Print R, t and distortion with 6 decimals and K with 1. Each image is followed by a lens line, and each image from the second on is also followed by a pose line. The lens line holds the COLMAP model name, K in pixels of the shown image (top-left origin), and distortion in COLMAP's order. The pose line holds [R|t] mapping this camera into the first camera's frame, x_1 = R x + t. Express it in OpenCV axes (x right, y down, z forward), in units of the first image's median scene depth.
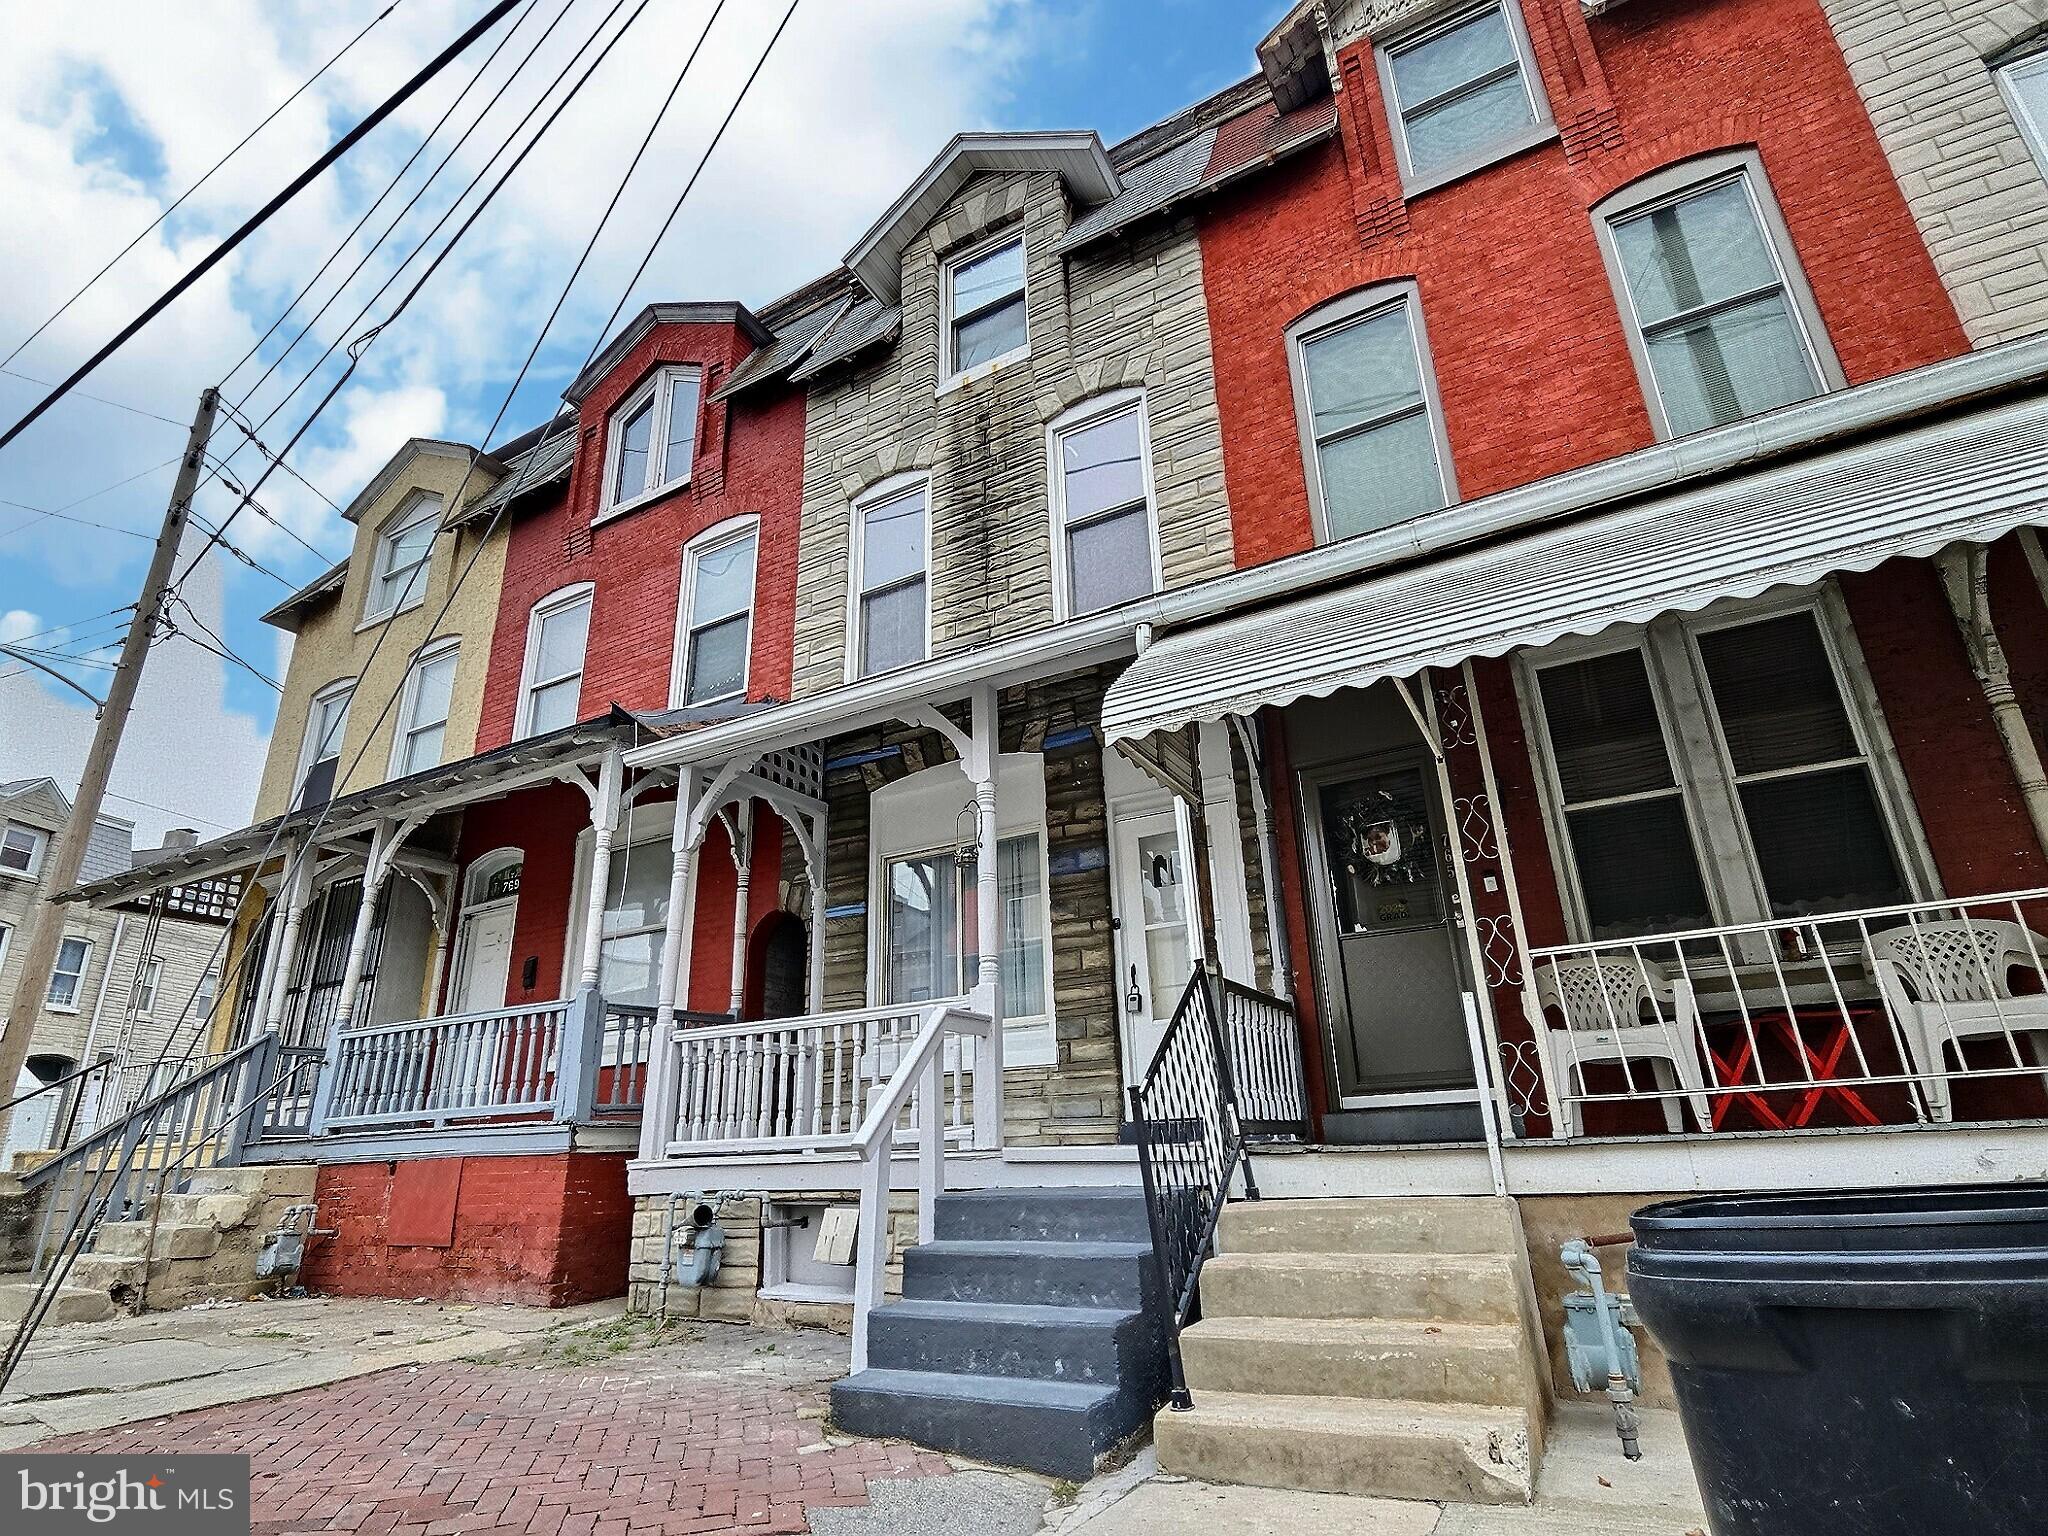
lens RADIAL K [[1069.3, 0, 1012.5], [0, 1069.3, 779.4], [0, 0, 1]] dist [0.000245, -0.010036]
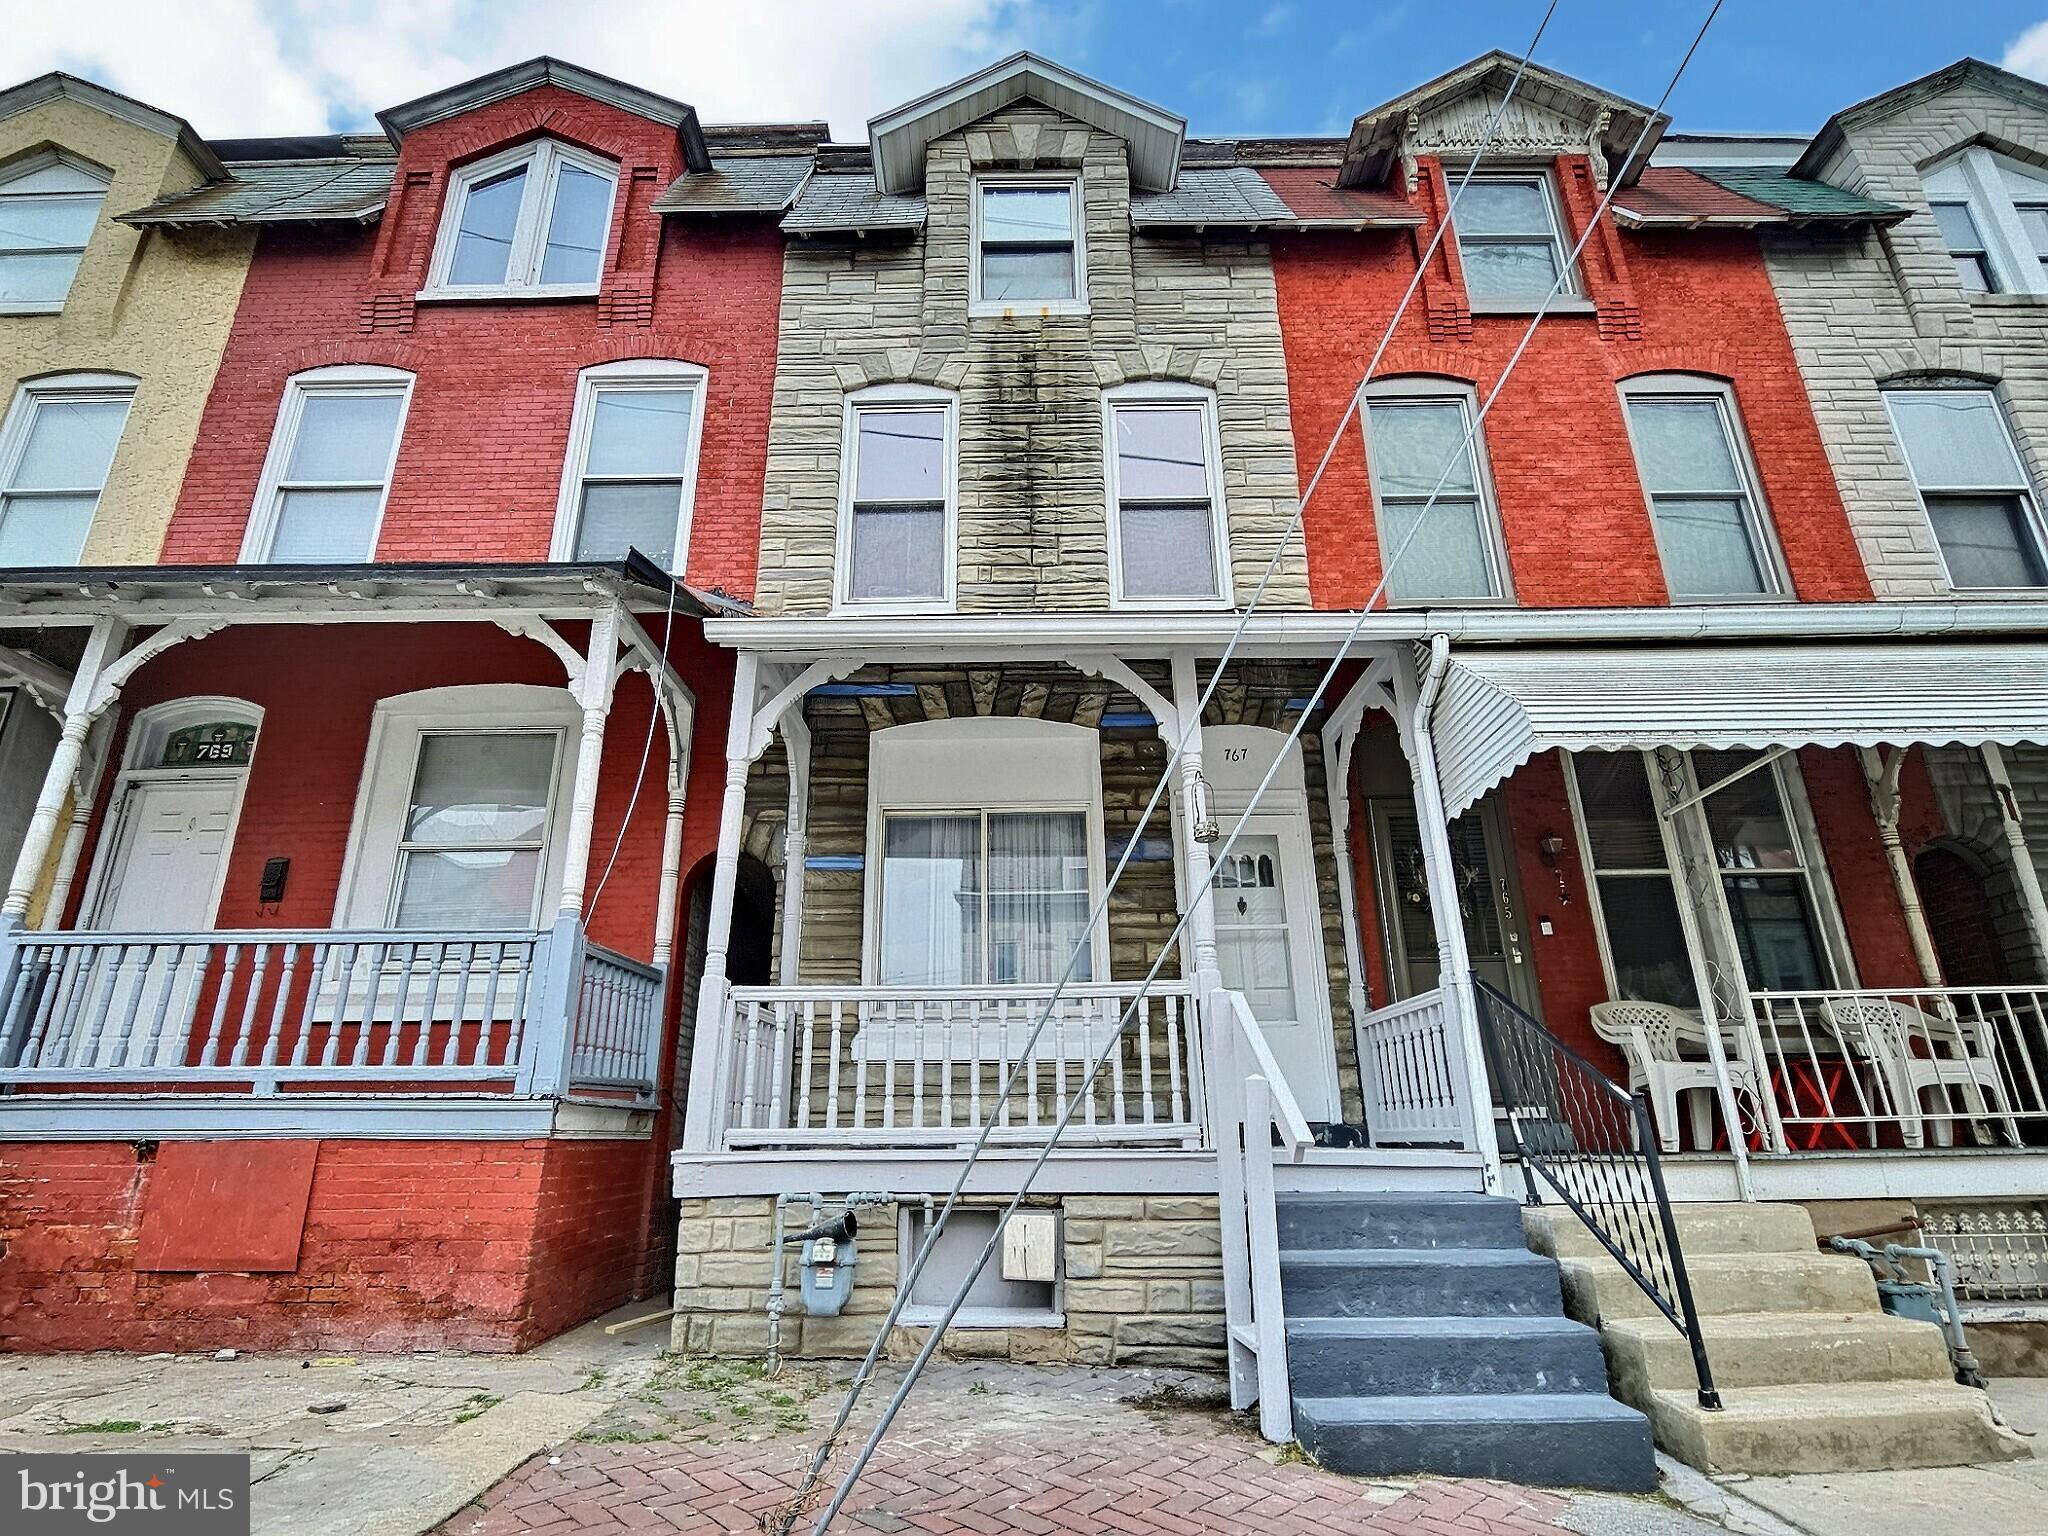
lens RADIAL K [[1069.3, 0, 1012.5], [0, 1069.3, 779.4], [0, 0, 1]] dist [0.000245, -0.010036]
pose [[0.870538, 0.182991, 0.456813, -0.463829], [-0.182383, 0.982157, -0.045871, 0.076091], [-0.457056, -0.043382, 0.888379, 0.196854]]
